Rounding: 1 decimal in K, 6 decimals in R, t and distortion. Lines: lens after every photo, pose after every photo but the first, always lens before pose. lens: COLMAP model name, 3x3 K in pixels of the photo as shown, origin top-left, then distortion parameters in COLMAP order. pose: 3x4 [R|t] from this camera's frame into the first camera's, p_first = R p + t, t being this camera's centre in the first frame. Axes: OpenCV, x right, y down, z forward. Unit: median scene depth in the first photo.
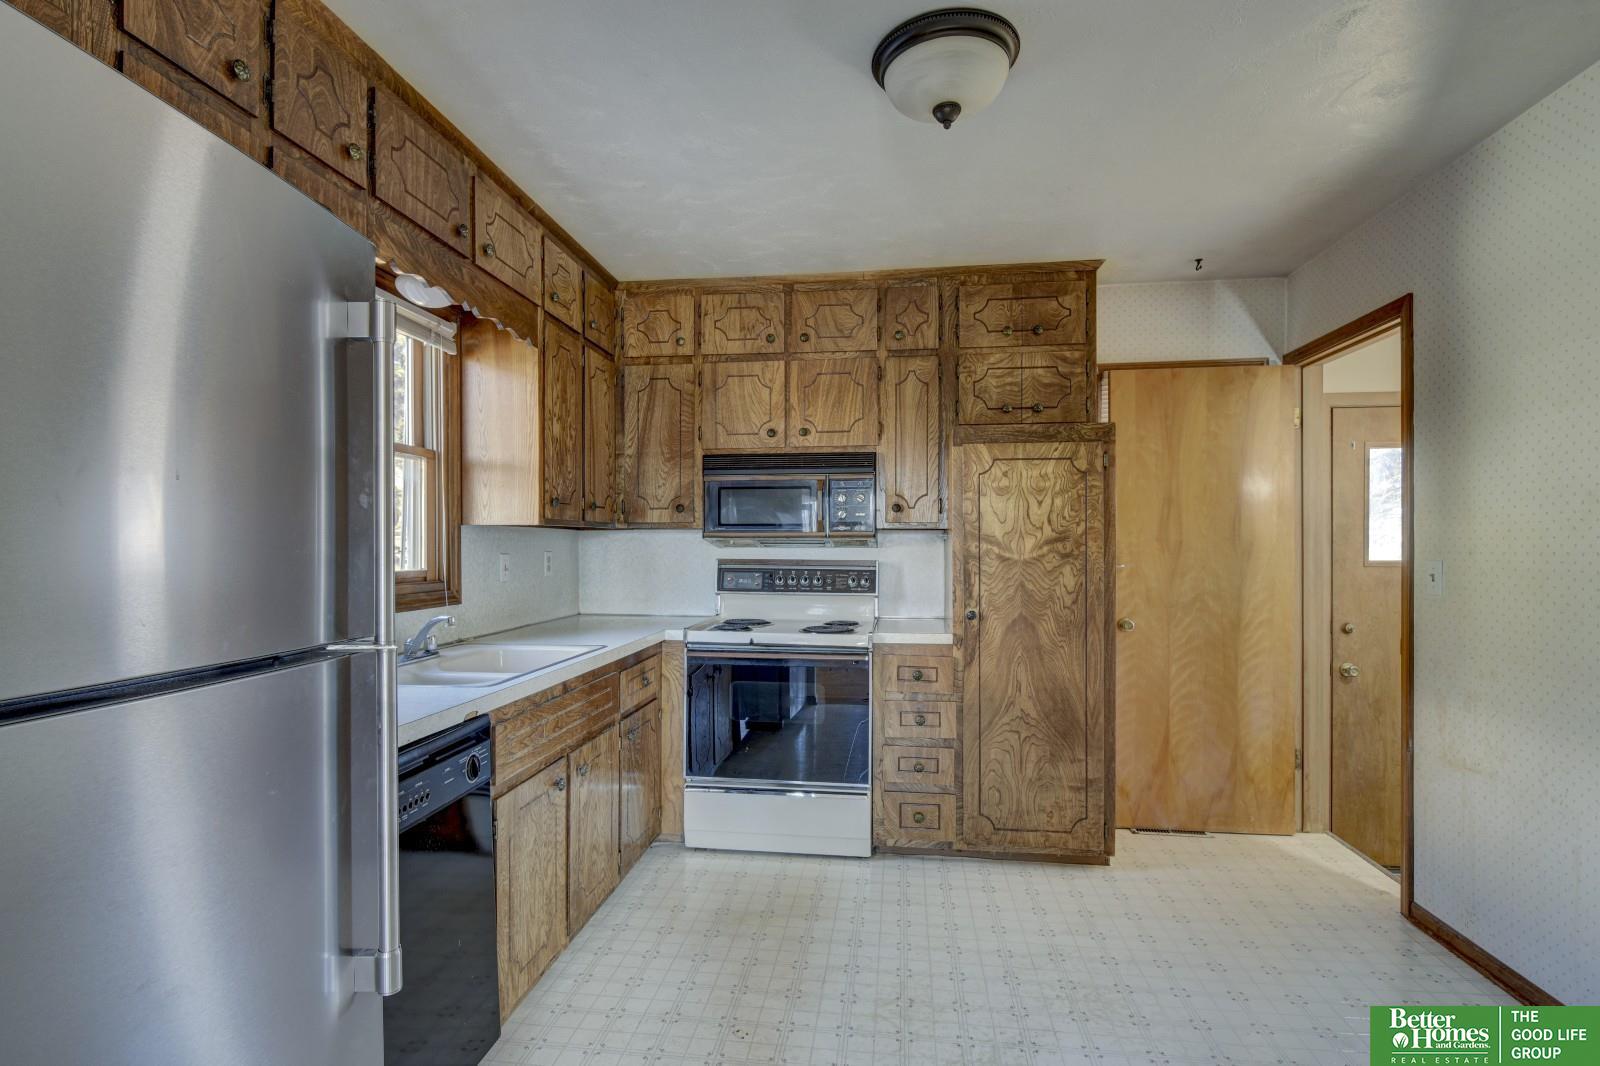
lens RADIAL K [[776.0, 0, 800.5], [0, 776.0, 561.3], [0, 0, 1]] dist [0.000089, -0.011850]
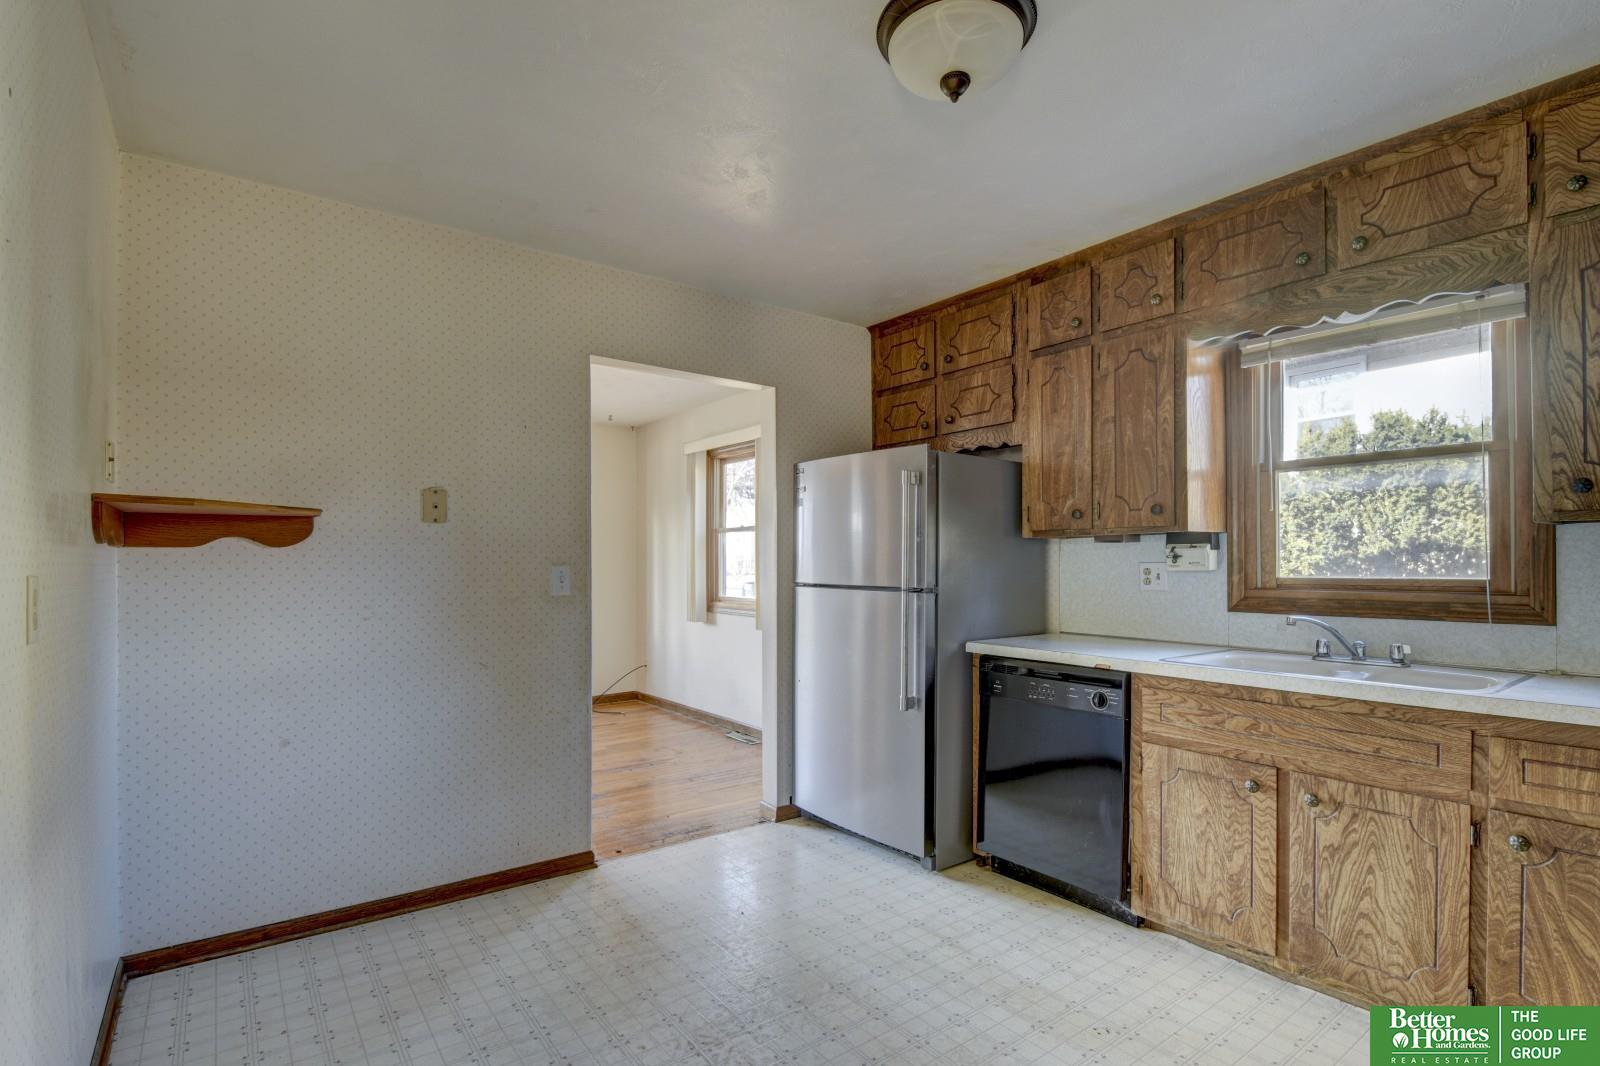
lens RADIAL K [[776.0, 0, 800.5], [0, 776.0, 561.3], [0, 0, 1]] dist [0.000089, -0.011850]
pose [[-0.714800, 0.002288, -0.699325, 0.566944], [-0.010868, 0.999838, 0.014380, -0.010828], [0.699245, 0.017880, -0.714659, 0.899763]]
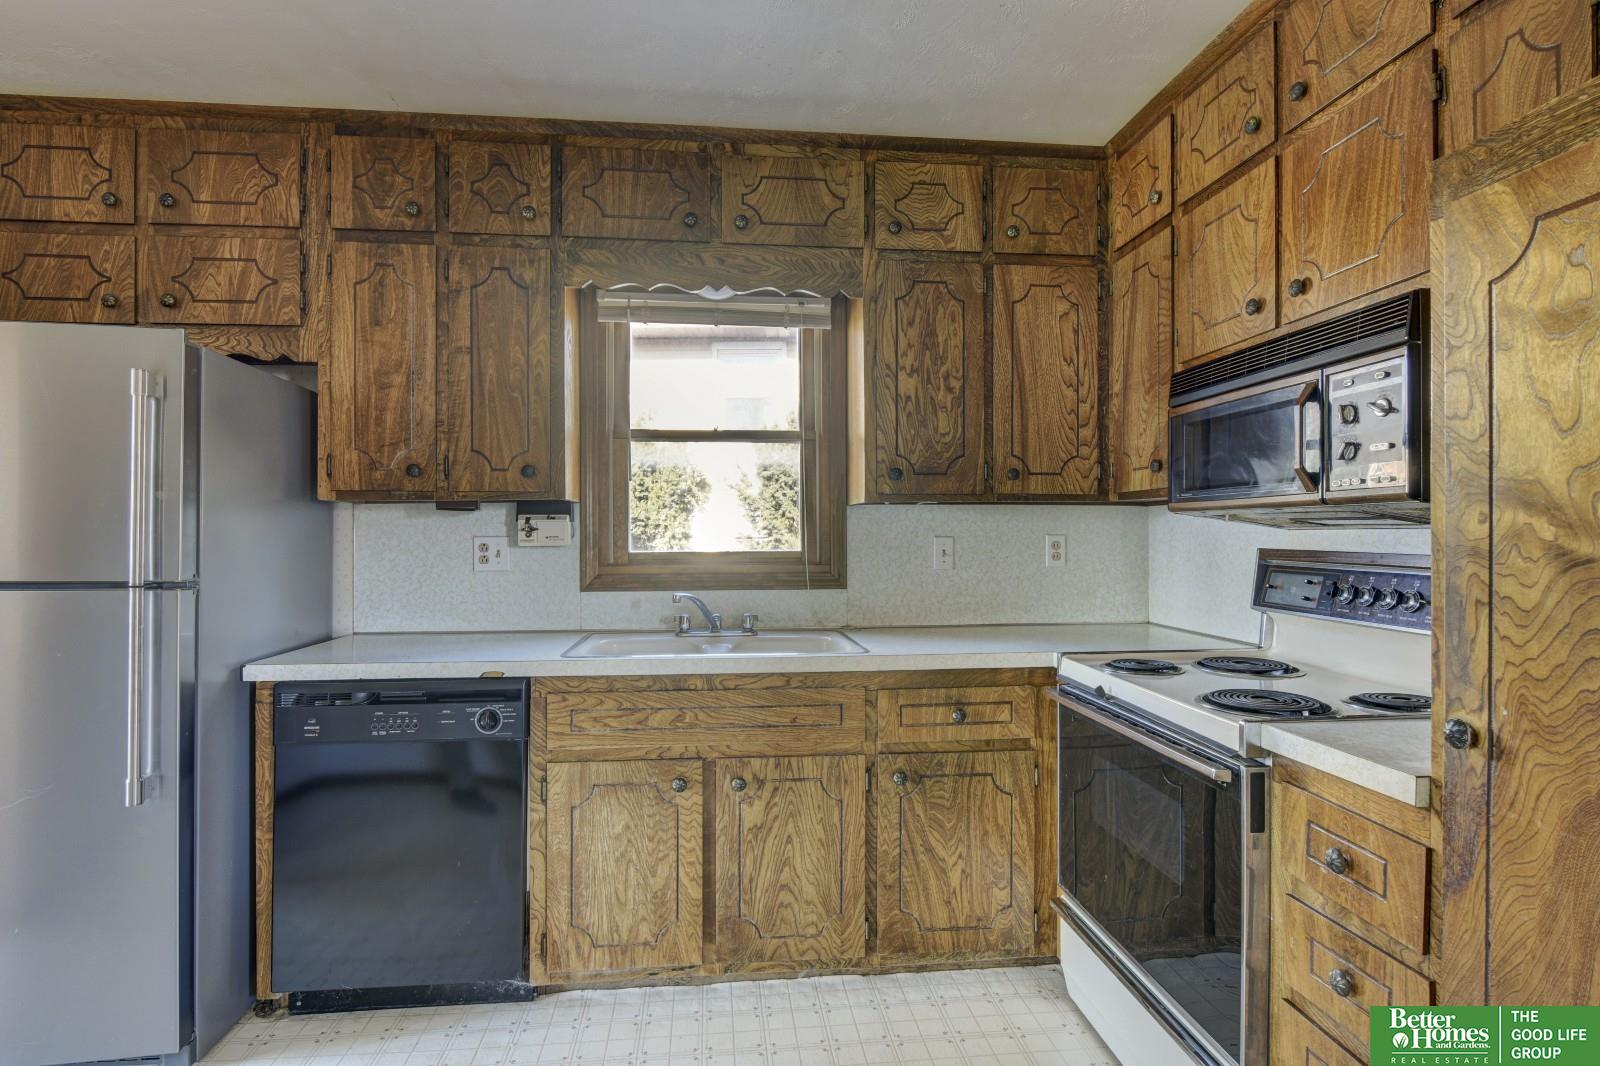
lens RADIAL K [[825.7, 0, 800.0], [0, 825.7, 533.0], [0, 0, 1]] dist [0.010733, -0.015088]
pose [[0.233130, -0.000535, -0.972445, 0.464067], [-0.019653, 0.999793, -0.005262, -0.005530], [0.972247, 0.020338, 0.233071, 0.625359]]
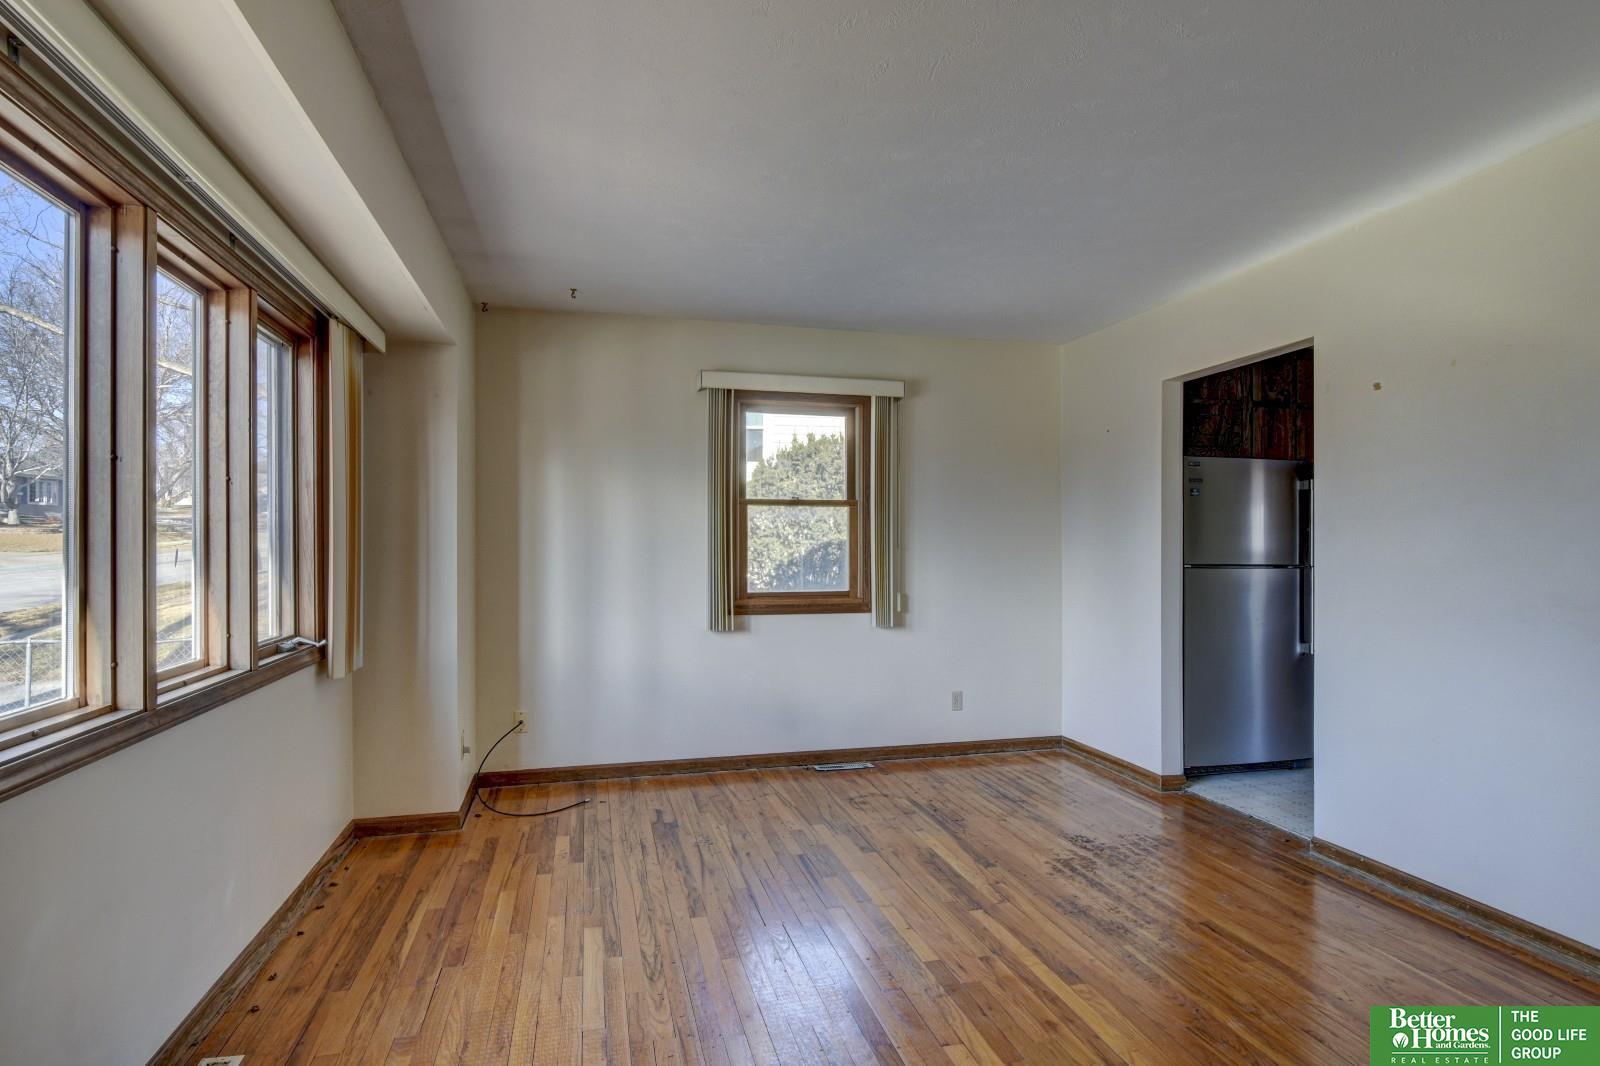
lens RADIAL K [[825.7, 0, 800.0], [0, 825.7, 533.0], [0, 0, 1]] dist [0.010733, -0.015088]
pose [[0.376742, 0.000676, -0.926318, 0.777406], [-0.020581, 0.999759, -0.007641, 0.007703], [0.926090, 0.021943, 0.376665, -0.974159]]
